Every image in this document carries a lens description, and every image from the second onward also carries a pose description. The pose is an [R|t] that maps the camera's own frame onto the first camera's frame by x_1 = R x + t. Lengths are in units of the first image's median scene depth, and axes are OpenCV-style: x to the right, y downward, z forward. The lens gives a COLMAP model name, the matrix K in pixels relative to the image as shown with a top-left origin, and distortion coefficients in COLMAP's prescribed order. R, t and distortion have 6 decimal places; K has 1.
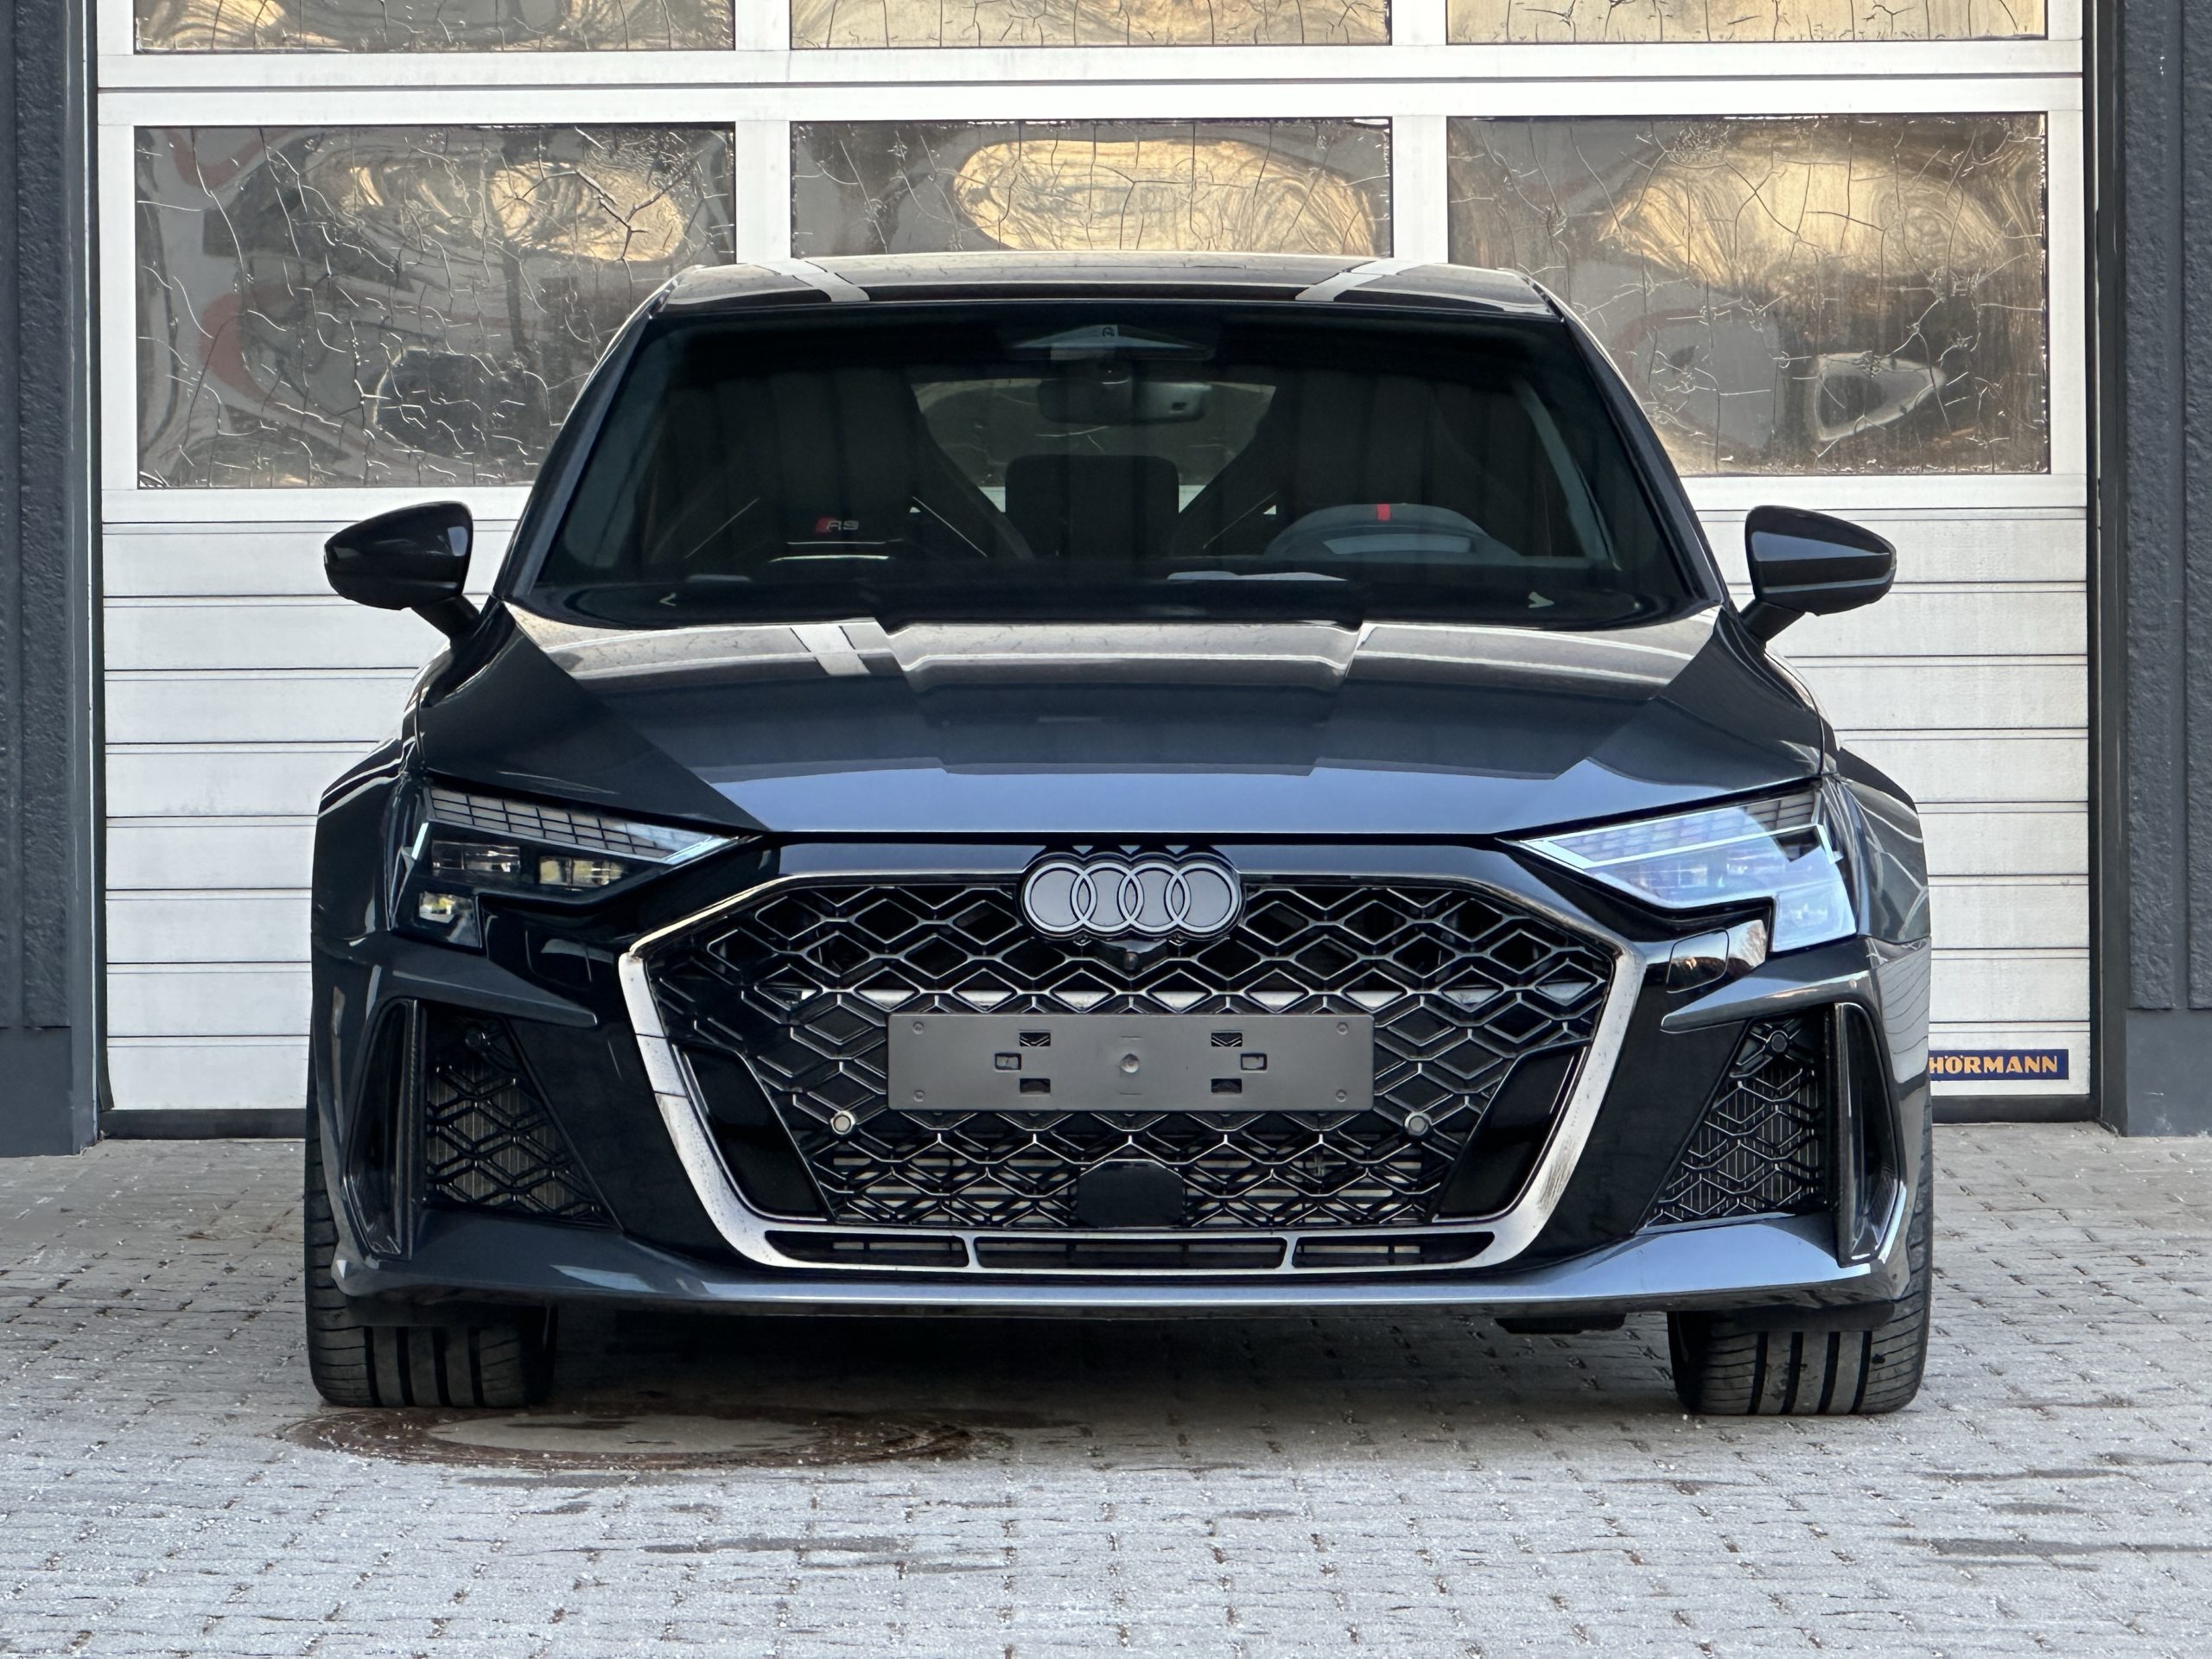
lens RADIAL K [[9157.2, 0, 1105.9], [0, 9157.2, 817.9], [0, 0, 1]] dist [0.120613, 0.000000]
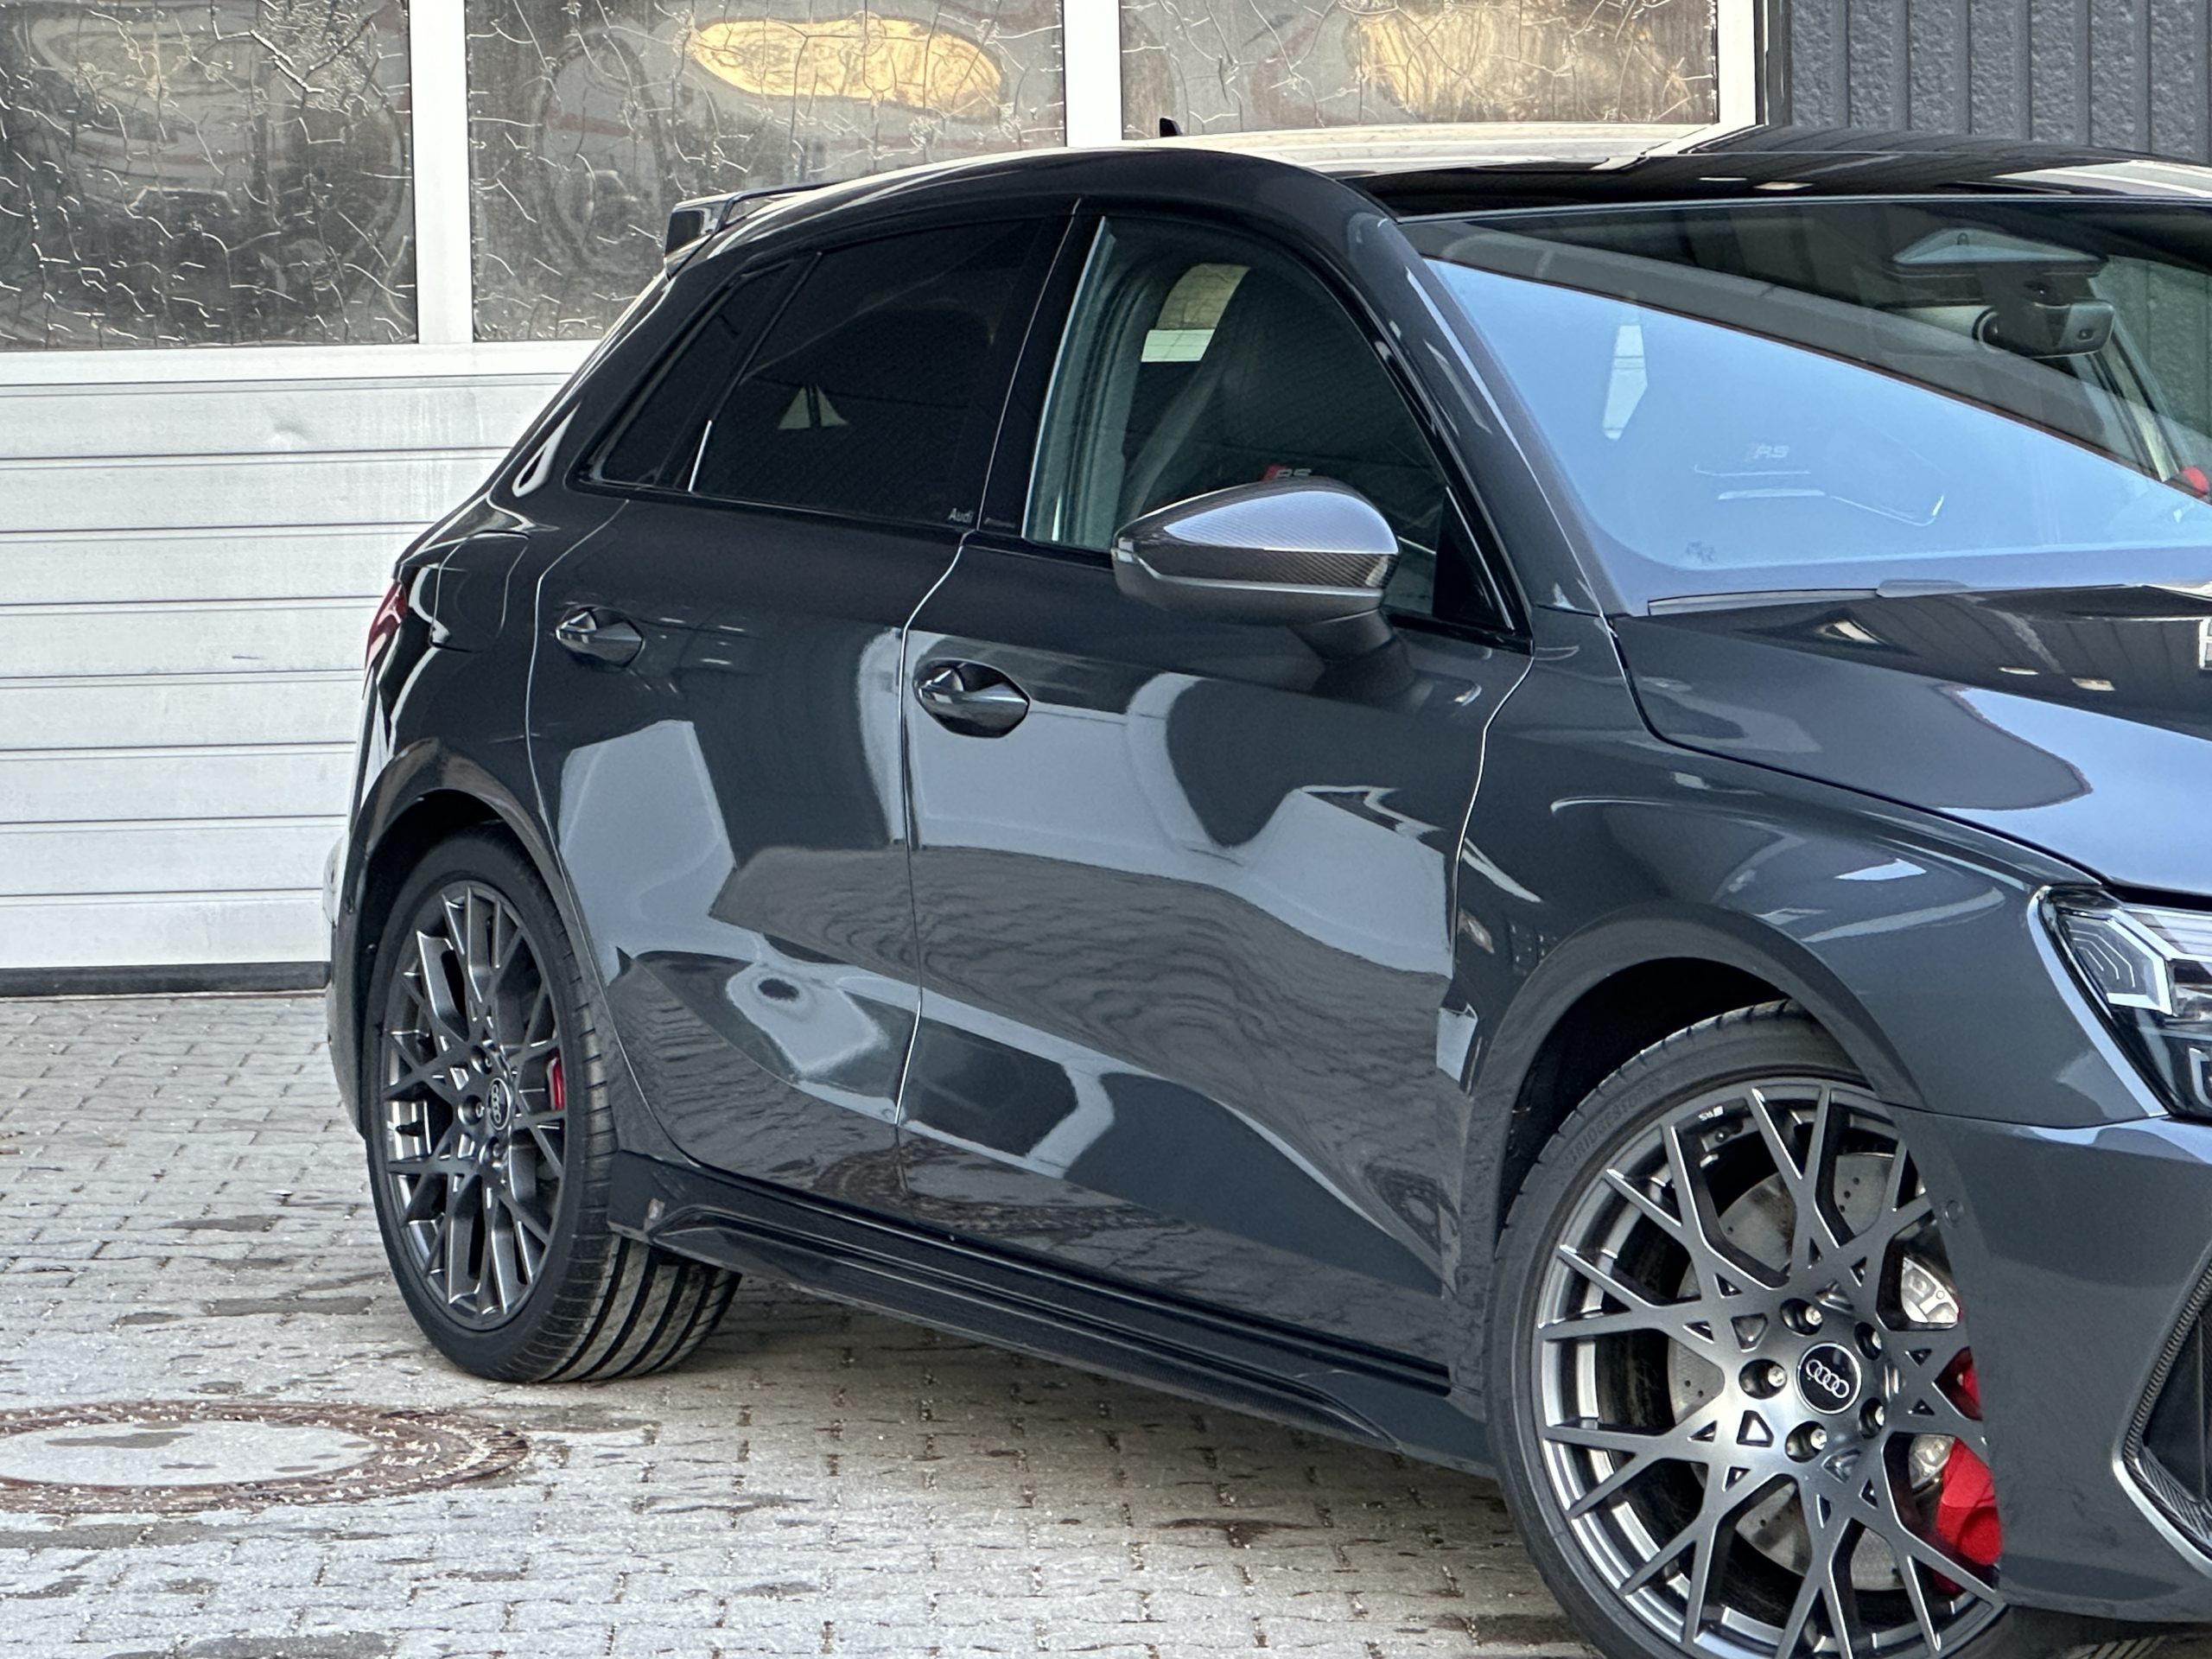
lens RADIAL K [[8188.2, 0, 1109.7], [0, 8188.2, 818.6], [0, 0, 1]] dist [0.202399, 0.000000]
pose [[0.999875, -0.015251, 0.004133, 0.031795], [0.015011, 0.998486, 0.052926, -0.031572], [-0.004934, -0.052858, 0.998590, 0.100059]]
